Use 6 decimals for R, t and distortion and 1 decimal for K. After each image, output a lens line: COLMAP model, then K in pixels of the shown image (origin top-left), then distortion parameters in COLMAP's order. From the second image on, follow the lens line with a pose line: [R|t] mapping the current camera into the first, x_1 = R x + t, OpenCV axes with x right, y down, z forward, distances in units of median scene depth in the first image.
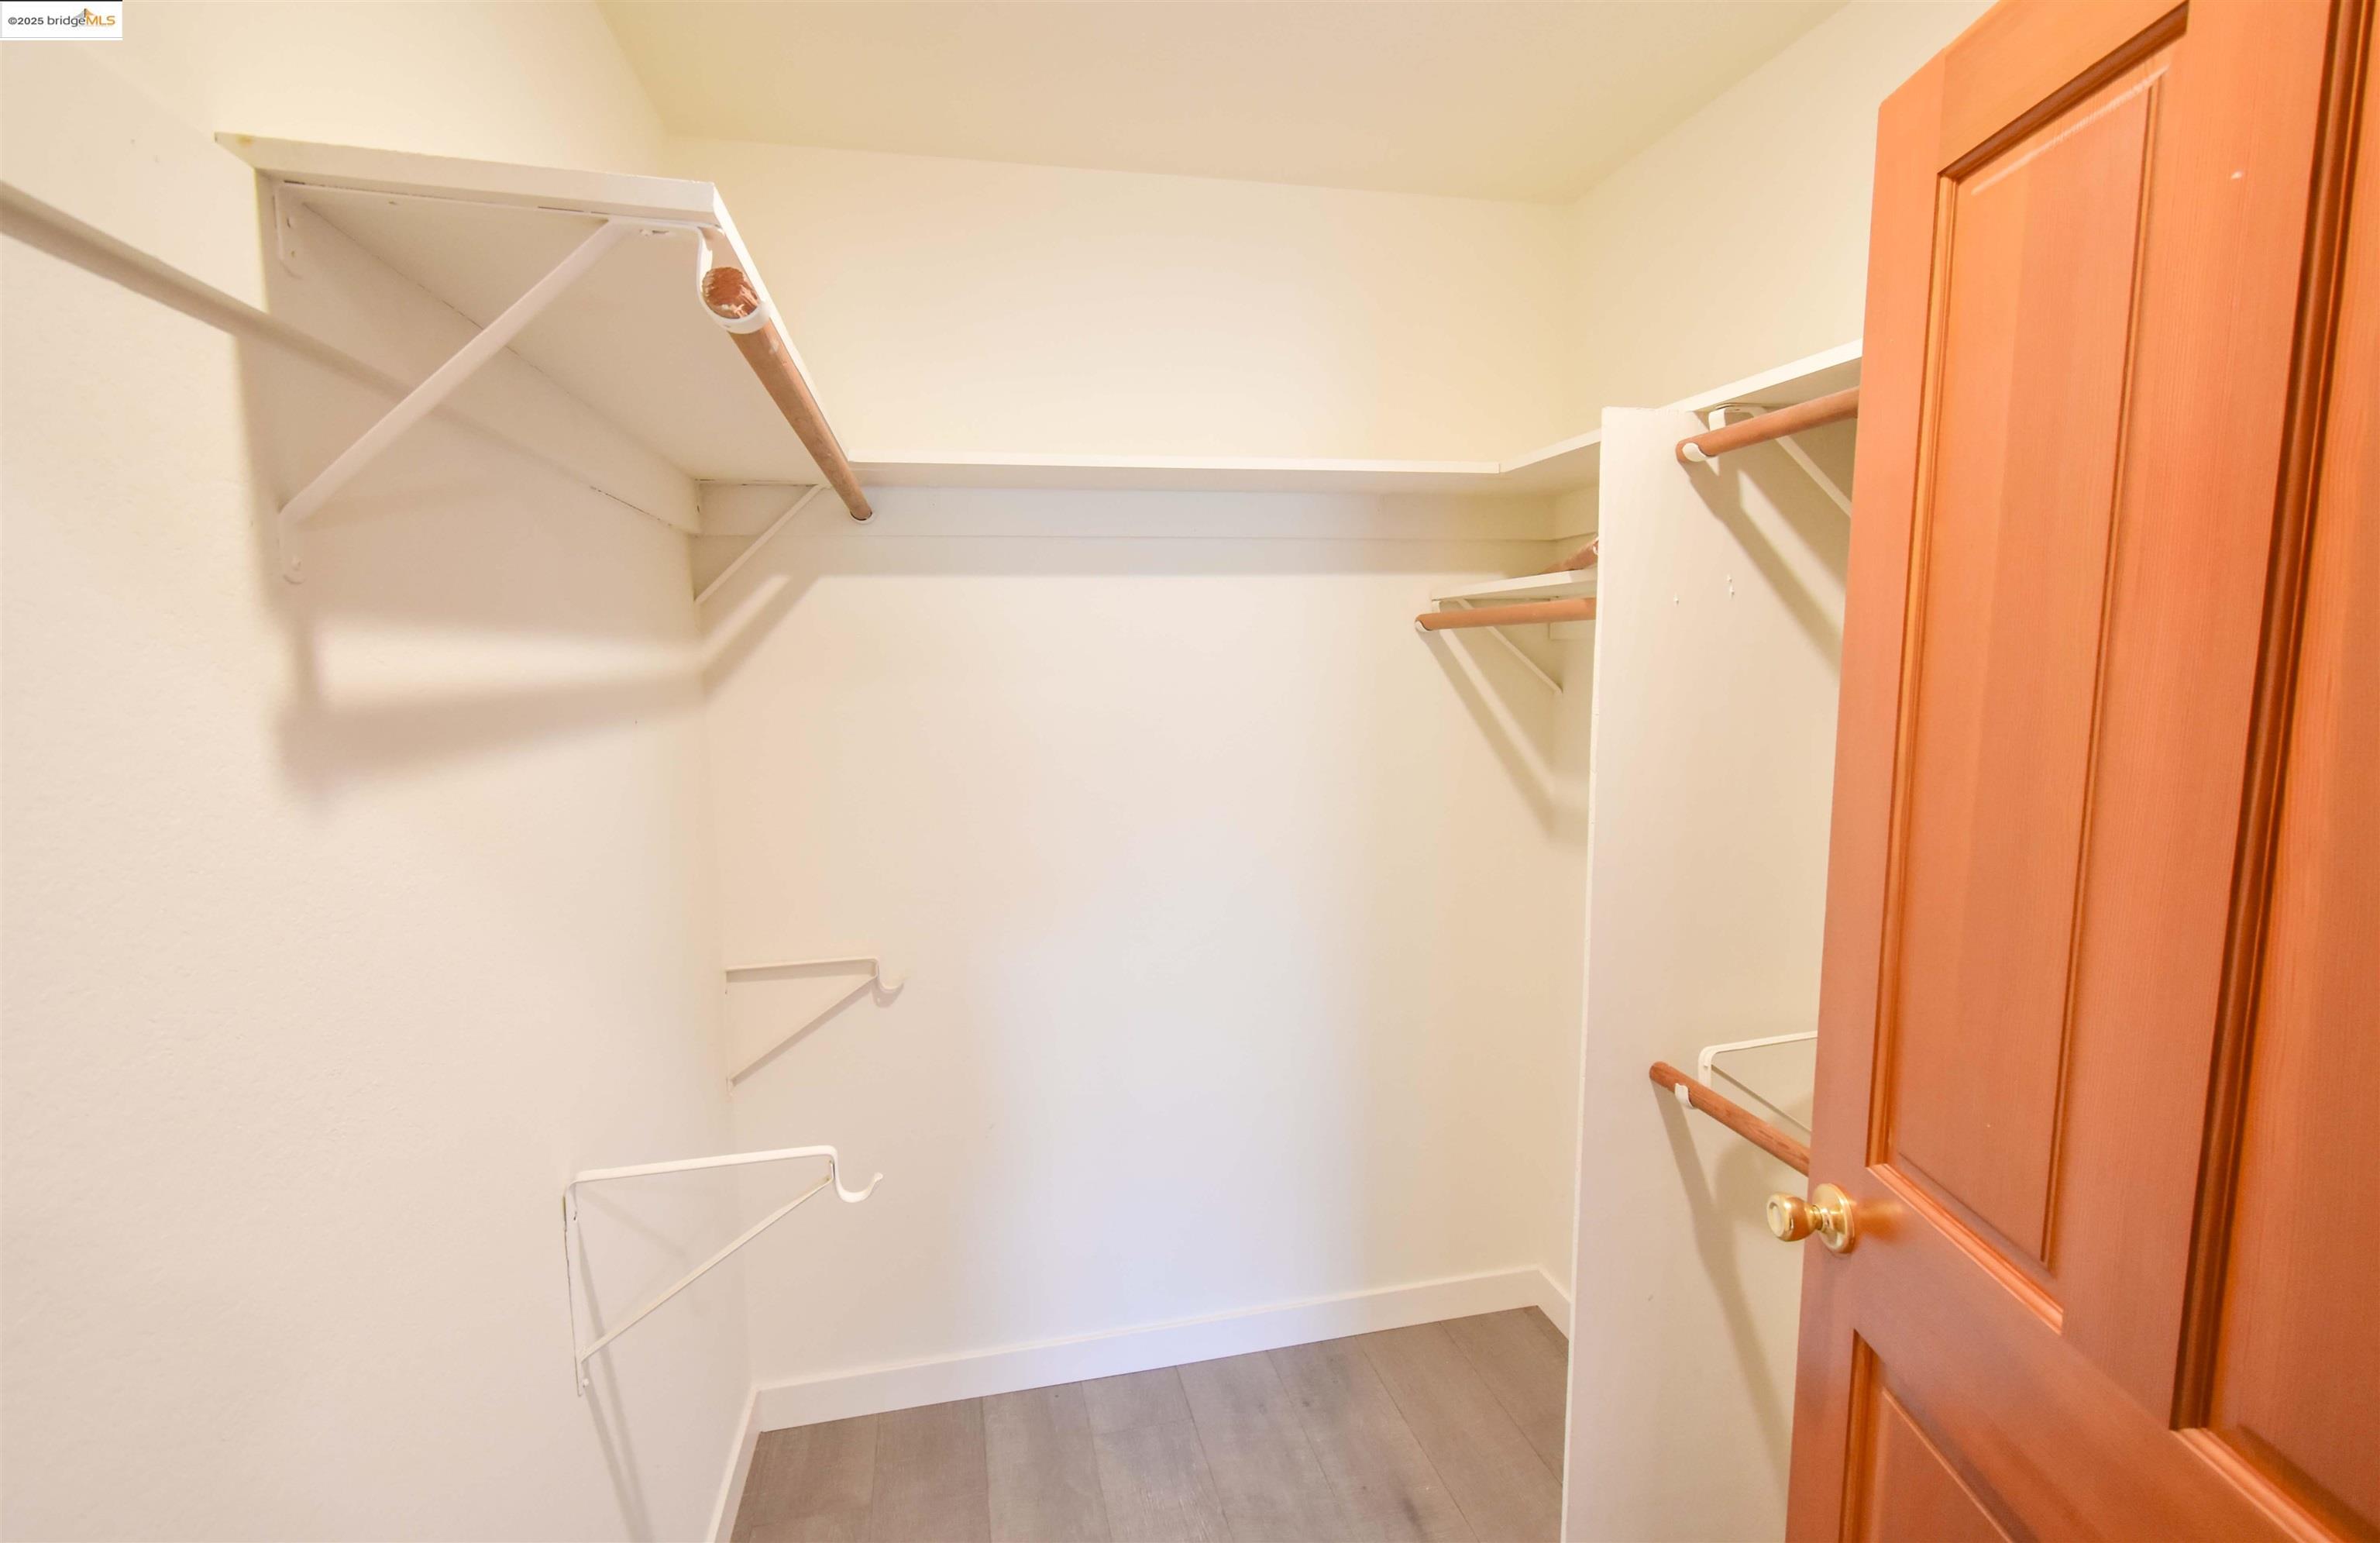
lens RADIAL K [[1071.5, 0, 1197.4], [0, 1071.5, 771.7], [0, 0, 1]] dist [0.006495, 0.000229]
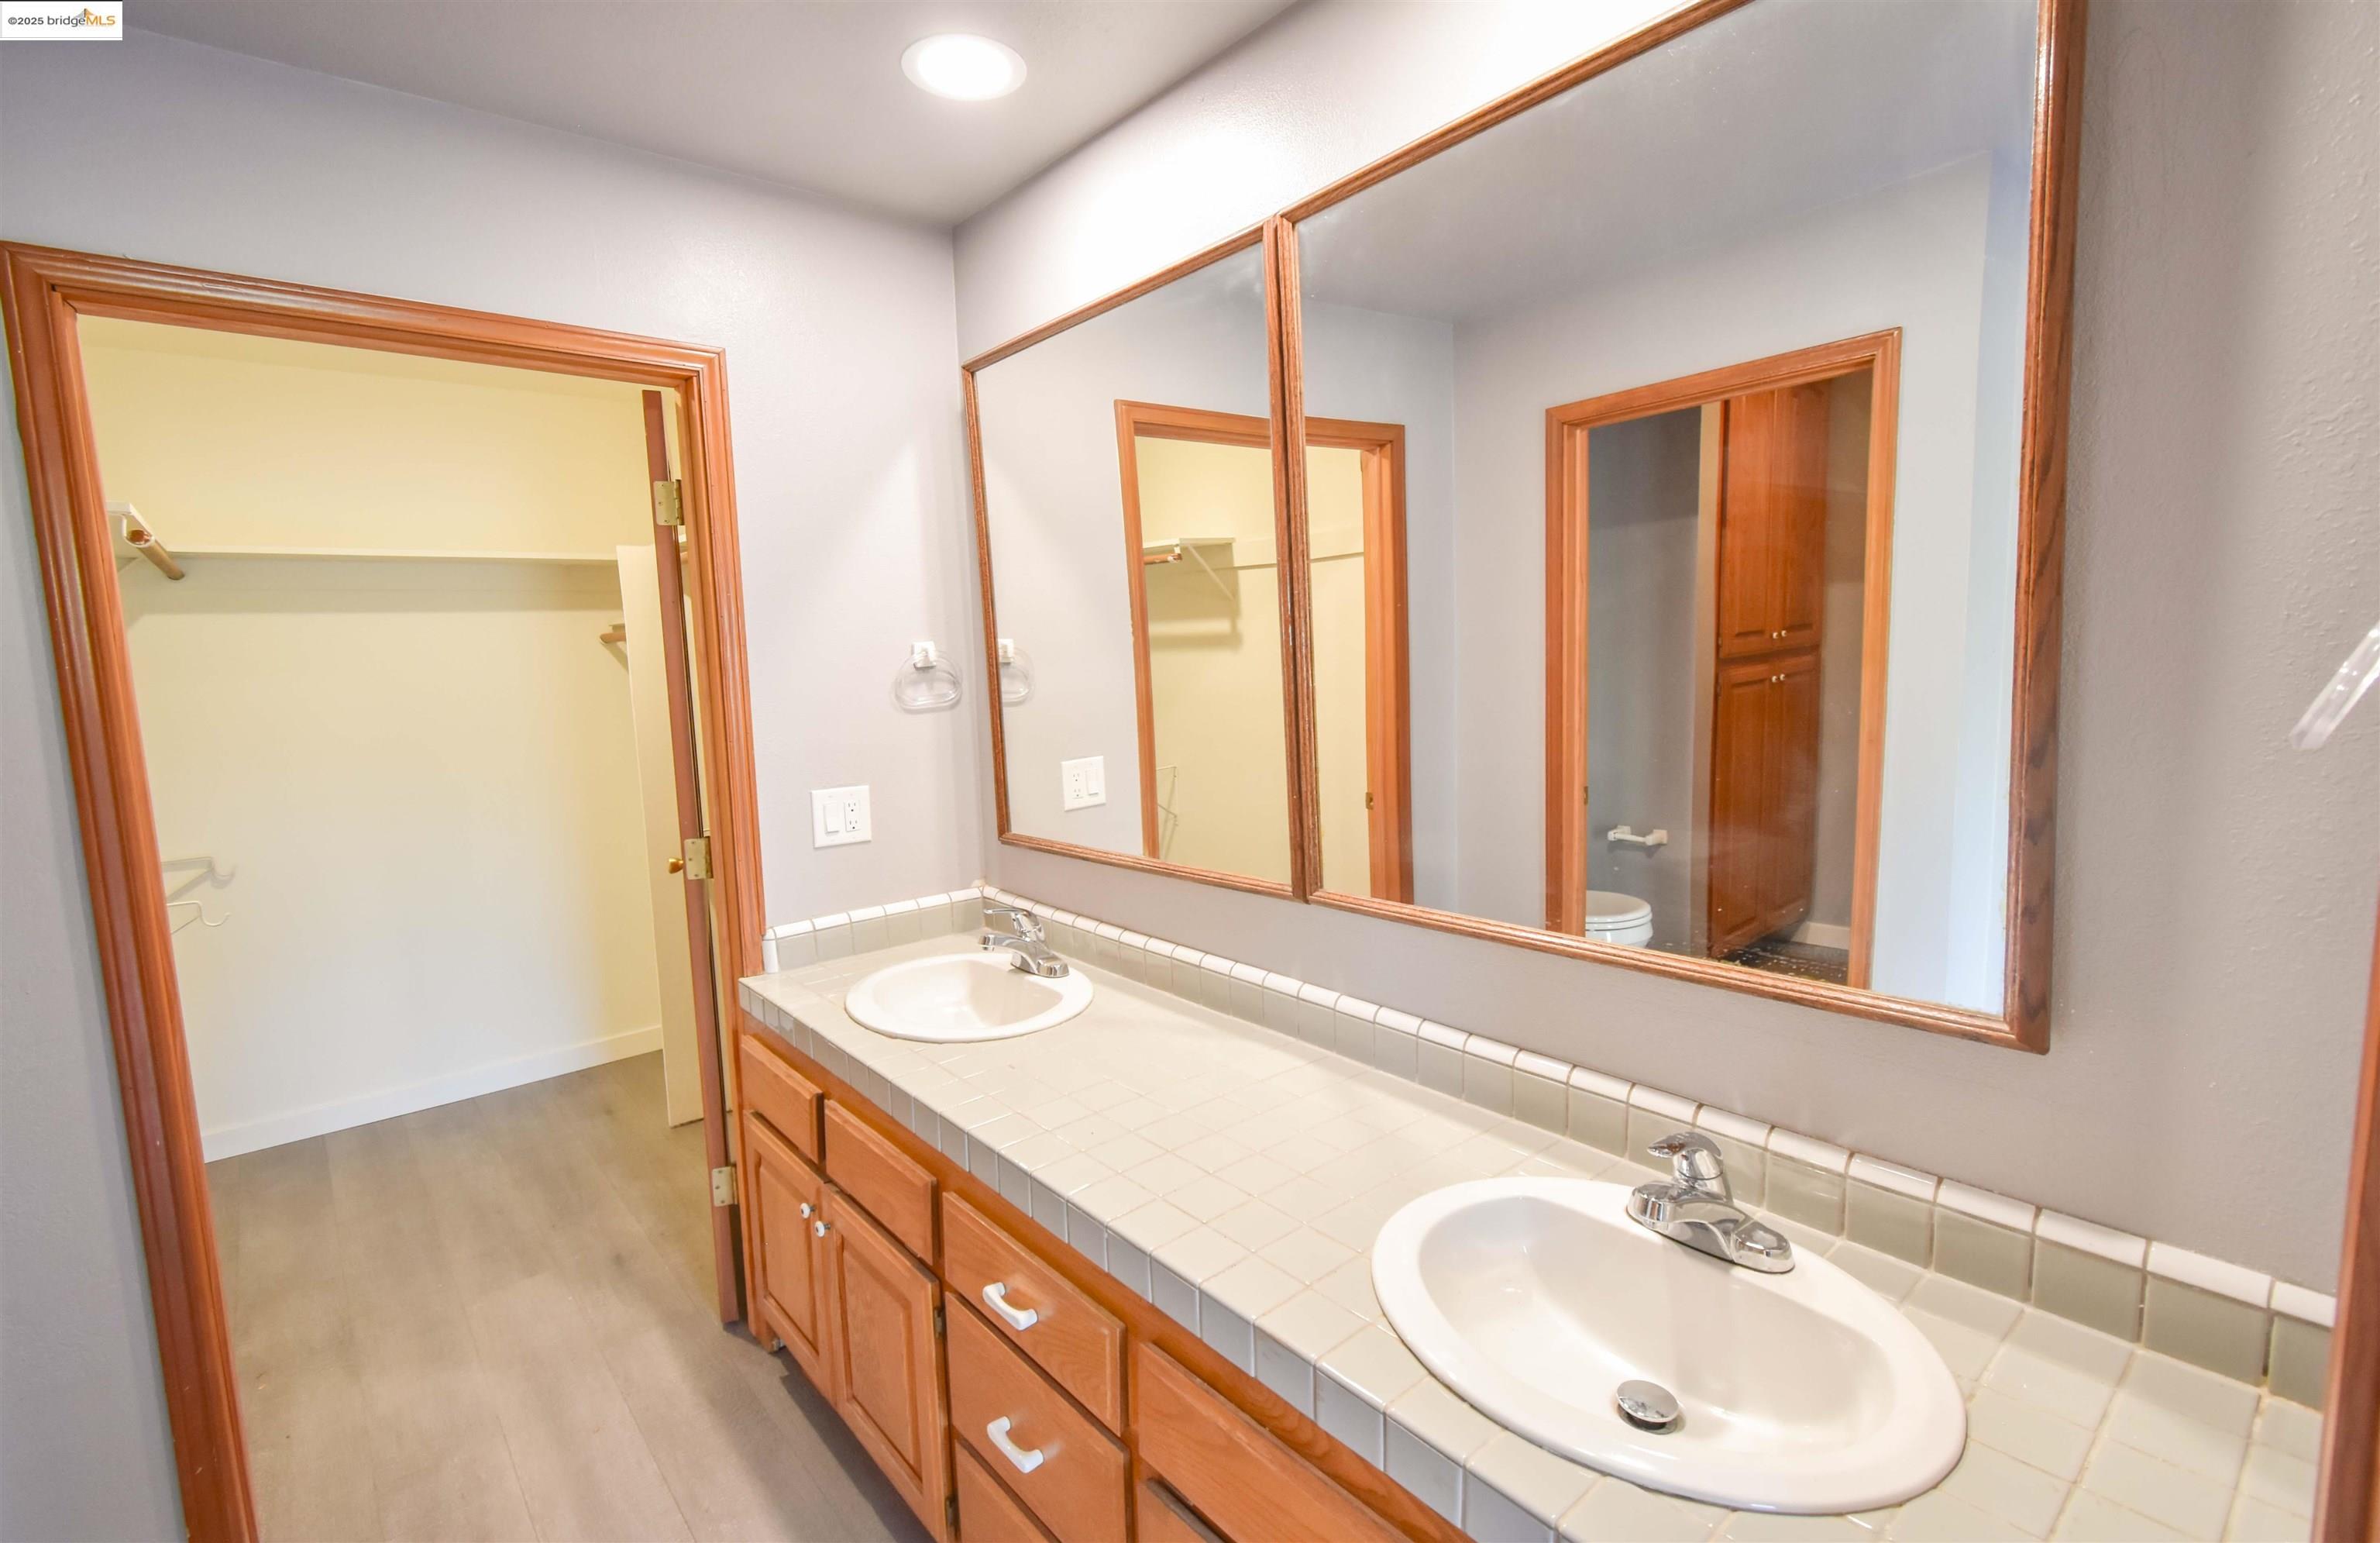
lens RADIAL K [[1071.5, 0, 1176.2], [0, 1071.5, 783.7], [0, 0, 1]] dist [0.006495, 0.000229]
pose [[0.891411, -0.070975, 0.447603, 0.261858], [0.067310, 0.997441, 0.024112, 0.125277], [-0.448169, 0.008635, 0.893907, -1.046835]]
